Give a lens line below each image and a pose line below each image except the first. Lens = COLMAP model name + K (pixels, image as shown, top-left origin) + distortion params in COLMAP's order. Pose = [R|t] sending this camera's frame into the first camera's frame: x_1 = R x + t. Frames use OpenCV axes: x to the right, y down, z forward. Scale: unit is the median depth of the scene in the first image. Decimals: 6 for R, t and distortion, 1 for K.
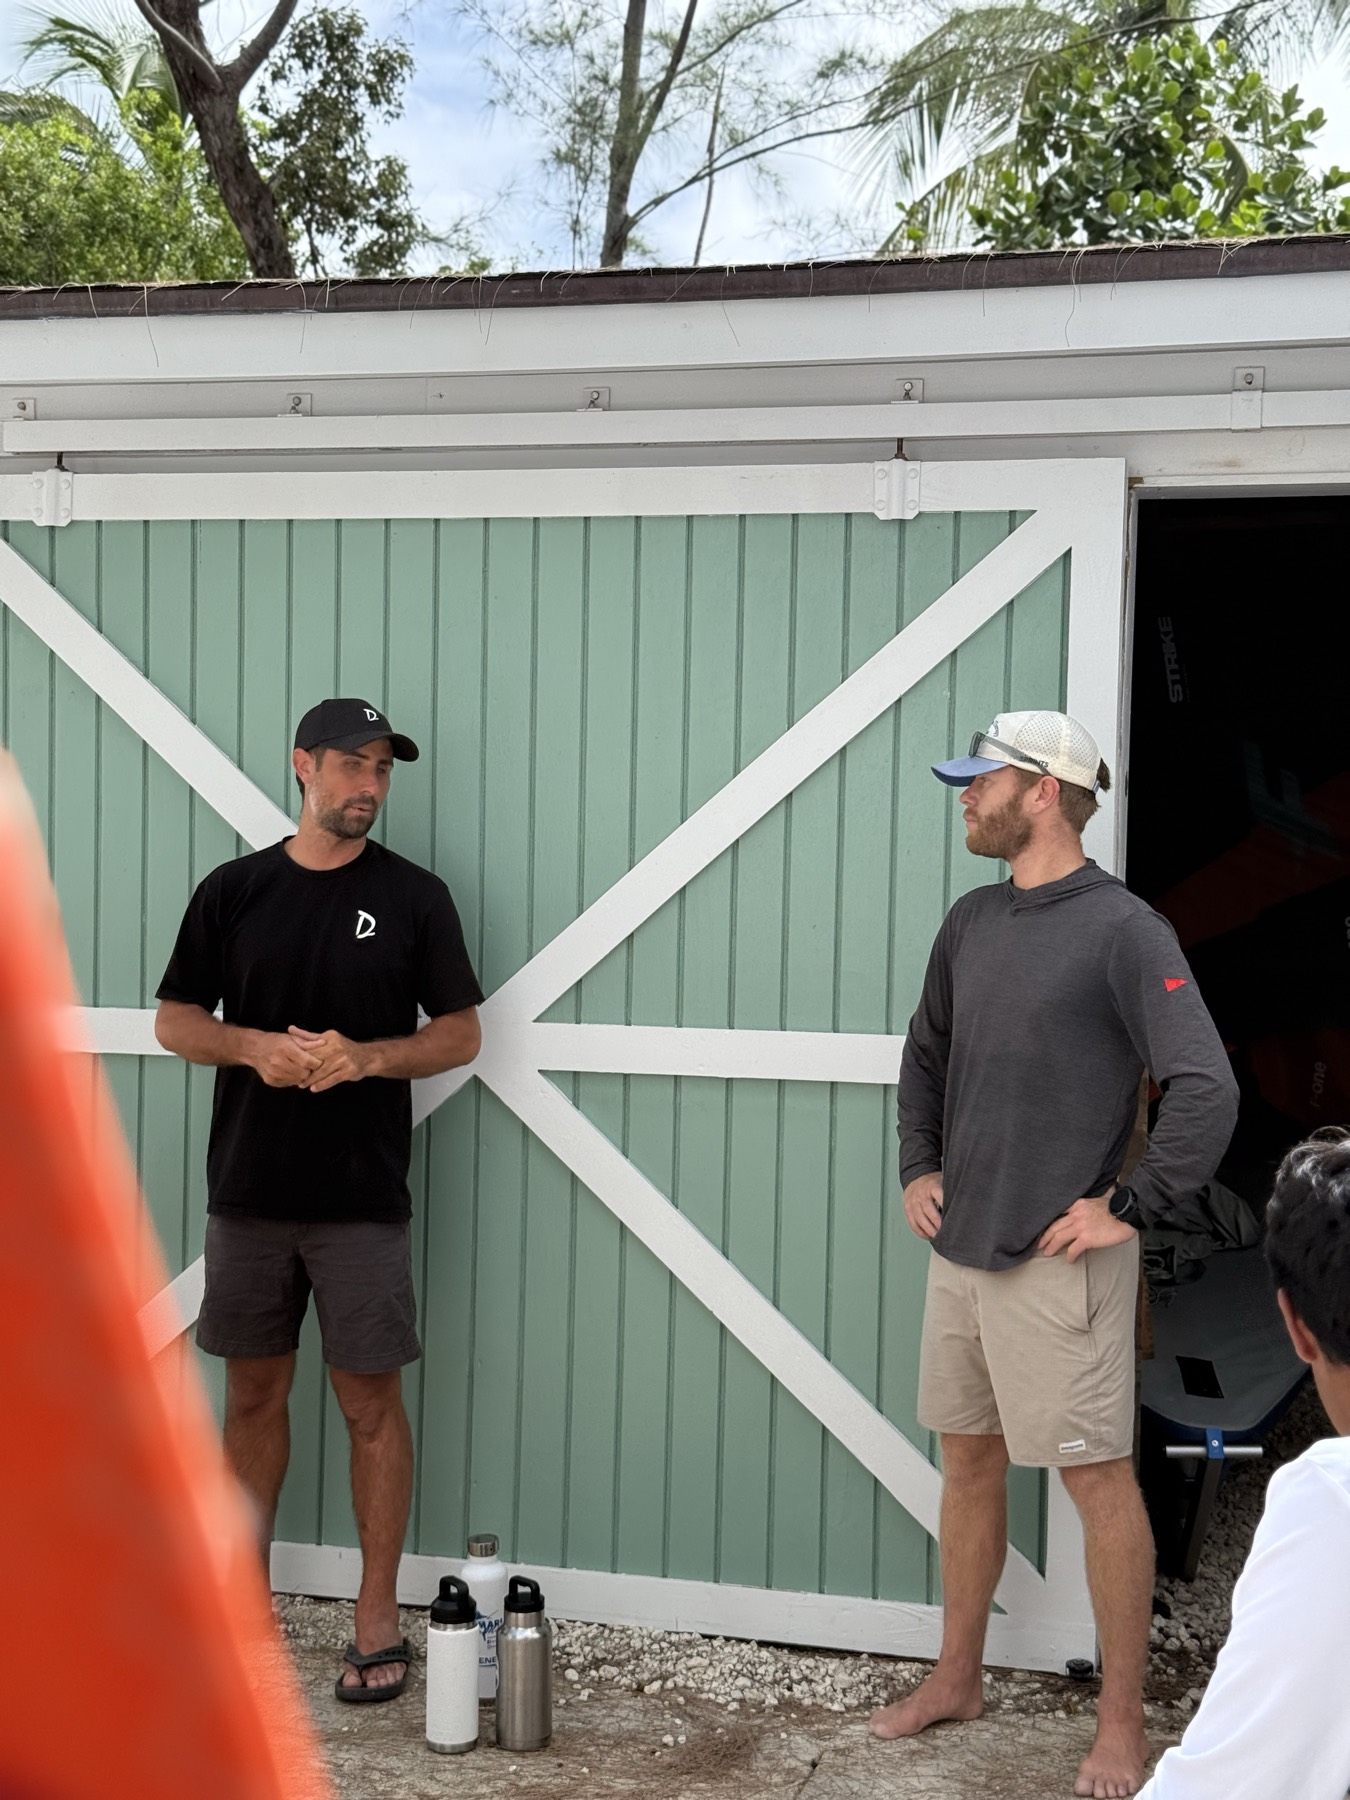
lens RADIAL K [[2605.7, 0, 669.2], [0, 2605.7, 896.7], [0, 0, 1]] dist [0.084777, 0.000000]
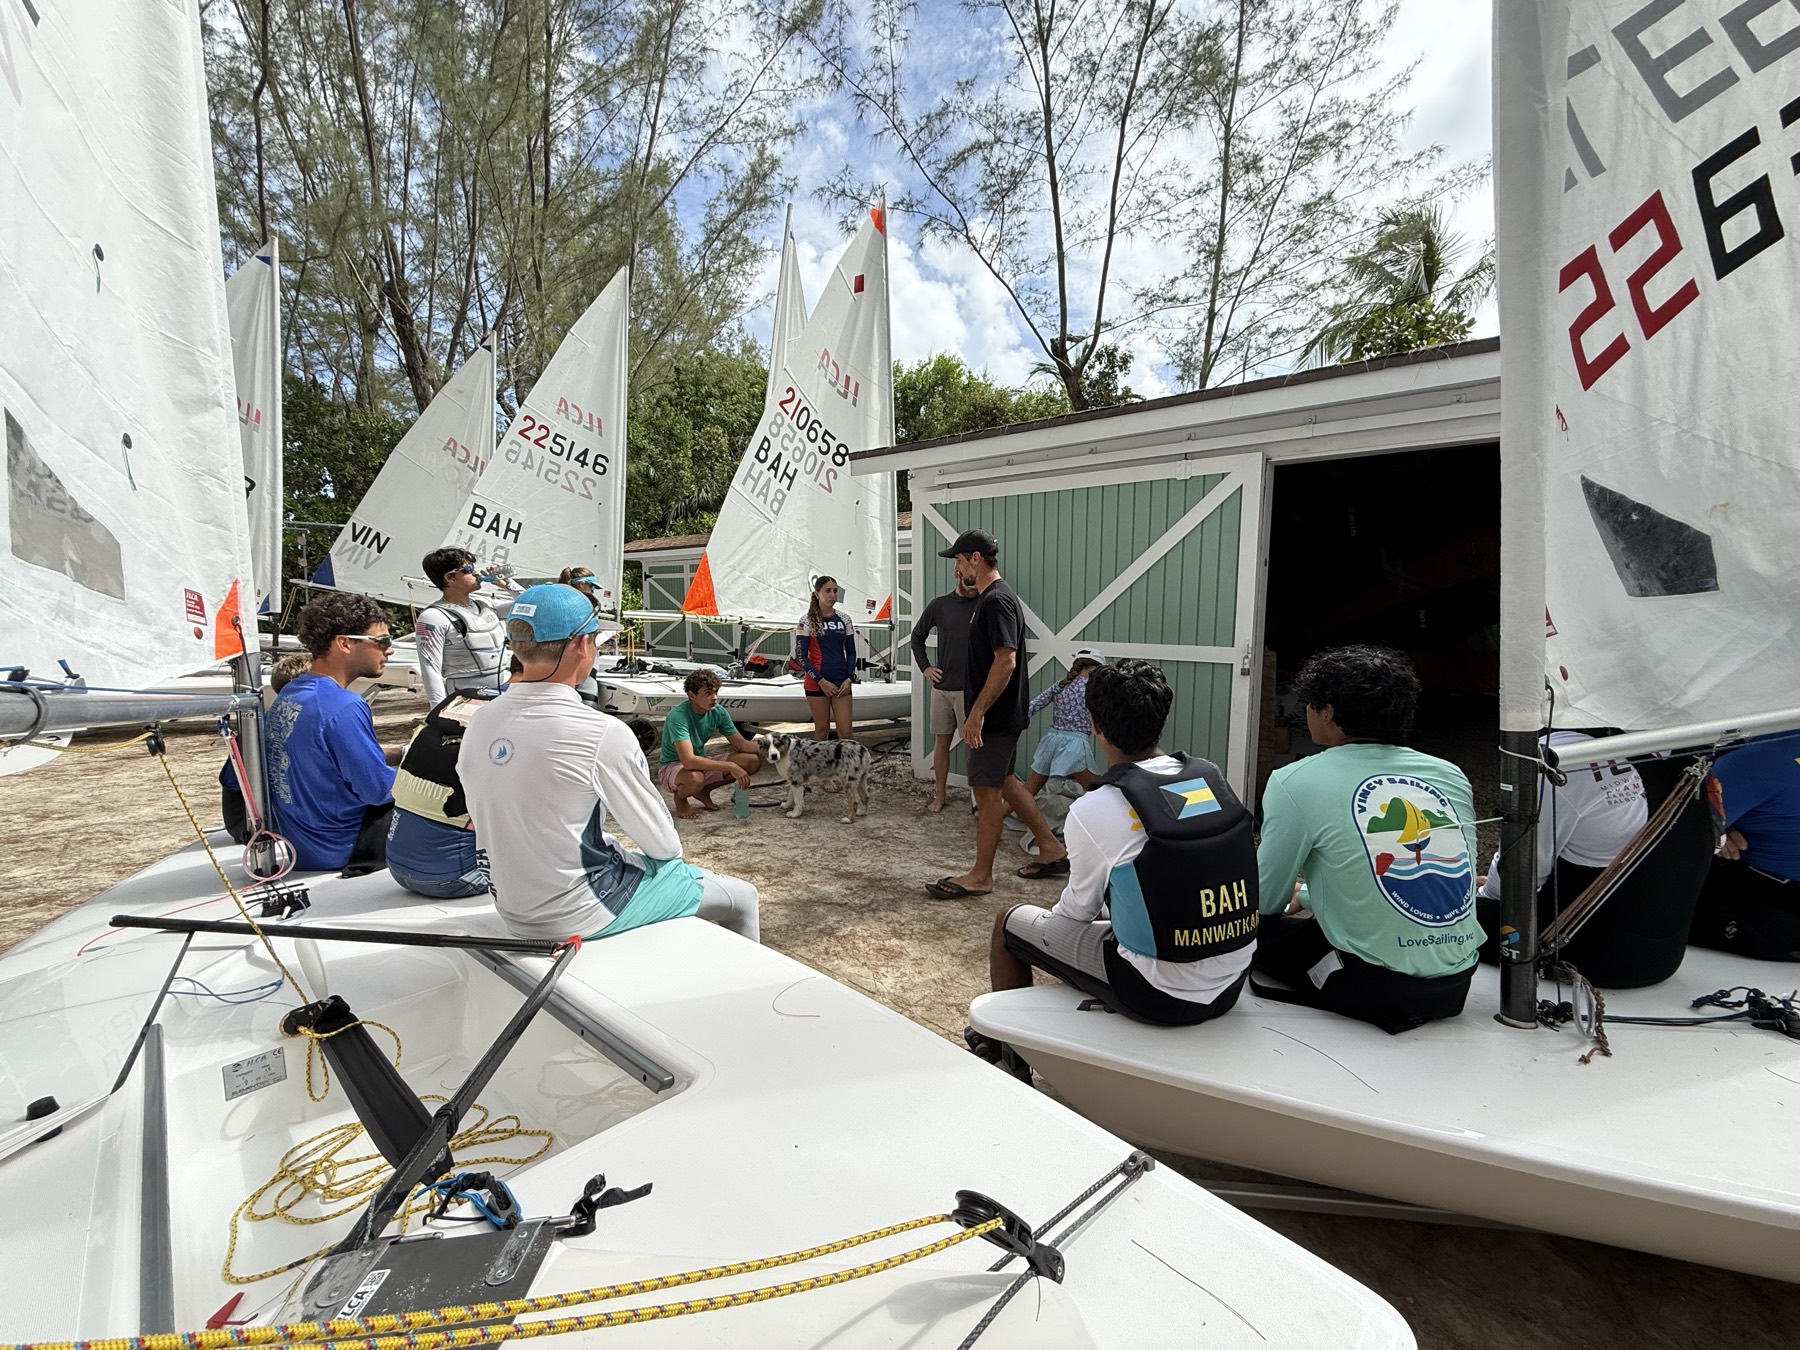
lens RADIAL K [[723.4, 0, 881.6], [0, 723.4, 677.8], [0, 0, 1]] dist [0.043943, 0.000563]
pose [[0.907634, 0.029251, -0.418743, 0.133229], [0.008035, 0.996176, 0.087002, 0.013390], [0.419686, -0.082331, 0.903928, 0.032203]]
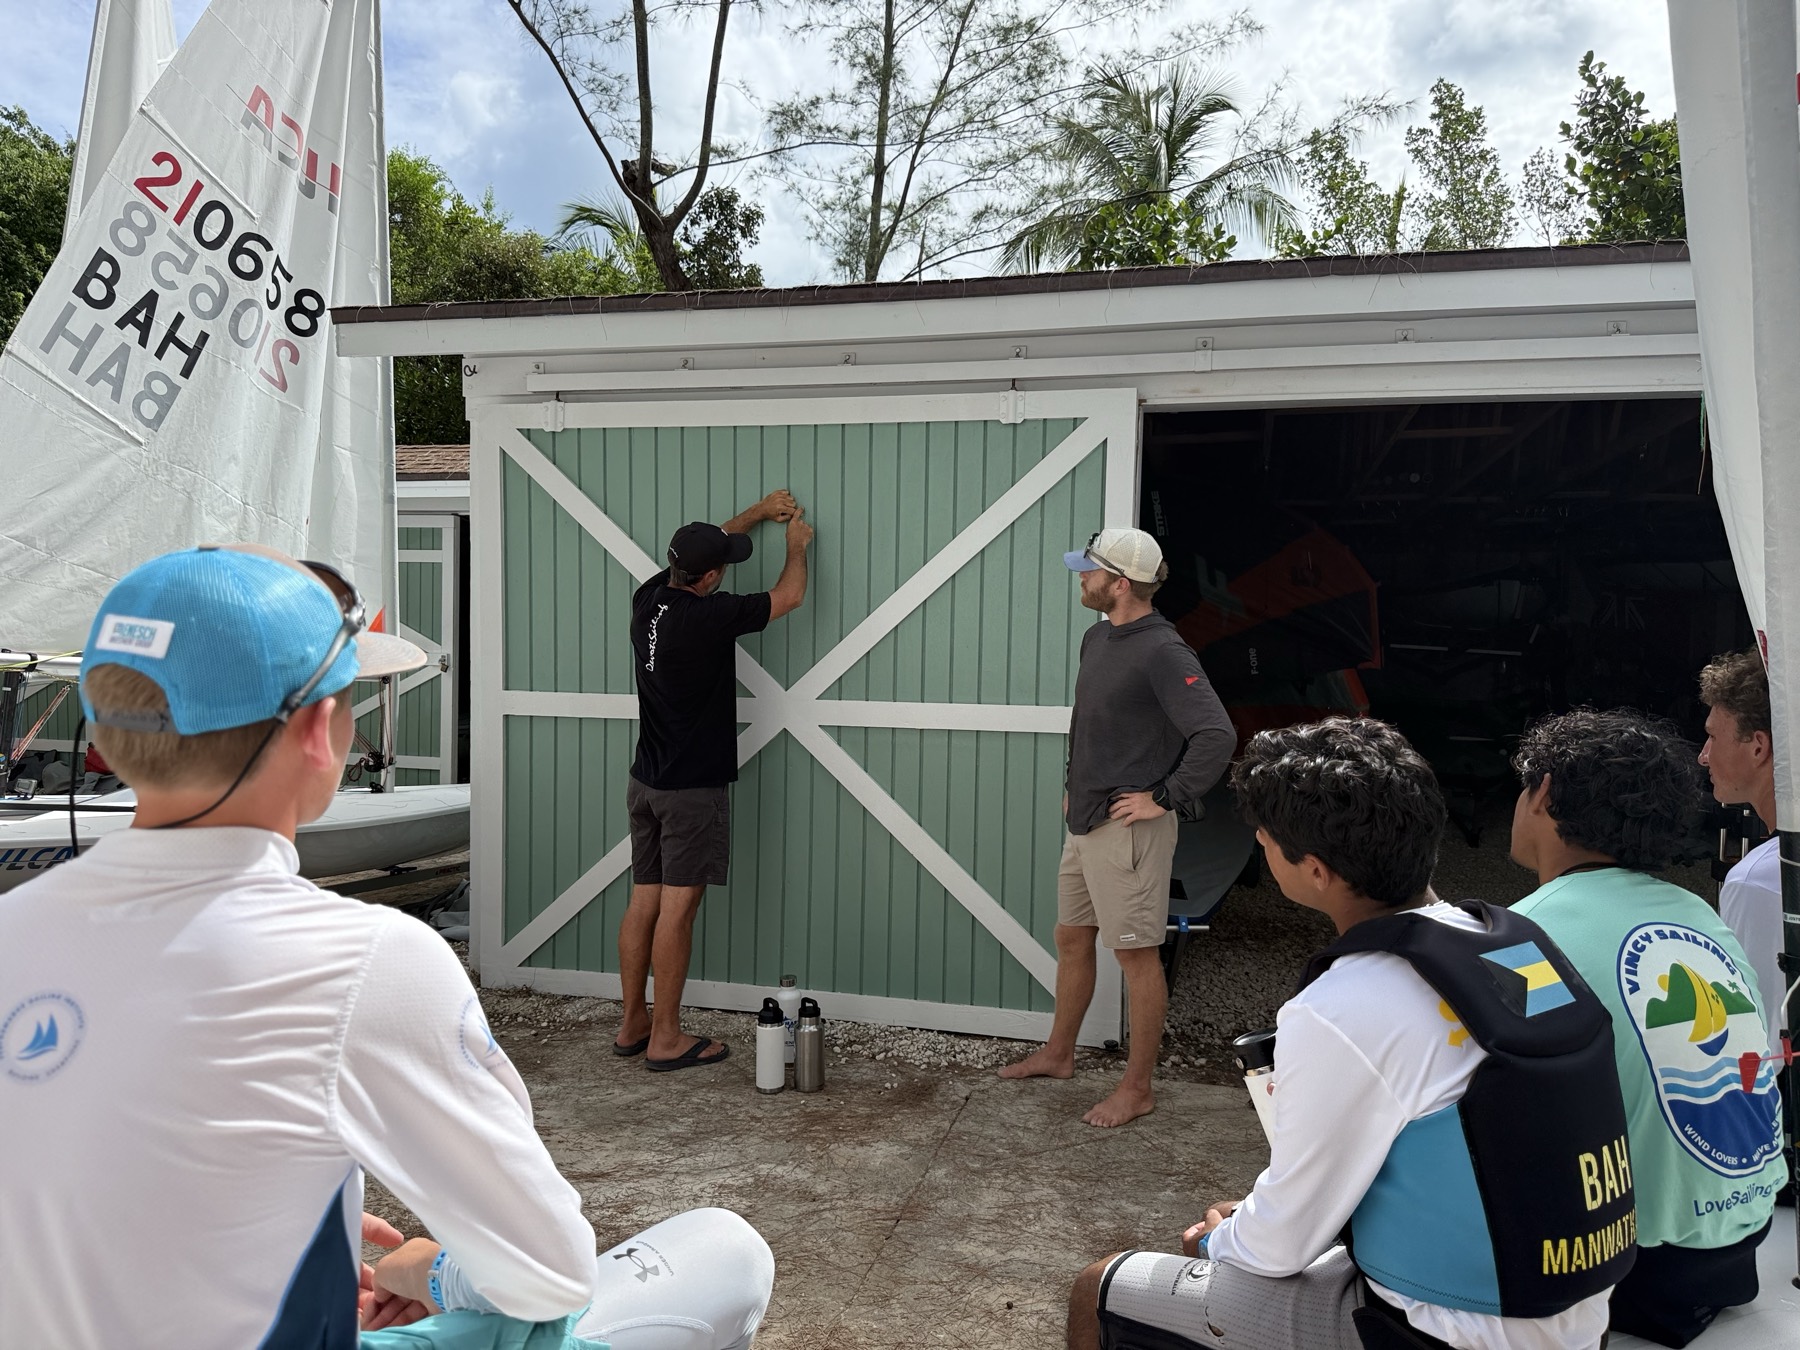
lens RADIAL K [[1329.3, 0, 899.7], [0, 1329.3, 681.0], [0, 0, 1]] dist [0.067419, 0.006023]
pose [[0.999992, -0.003828, 0.000661, 0.007054], [0.003811, 0.999690, 0.024624, 0.012755], [-0.000755, -0.024621, 0.999697, 0.060671]]
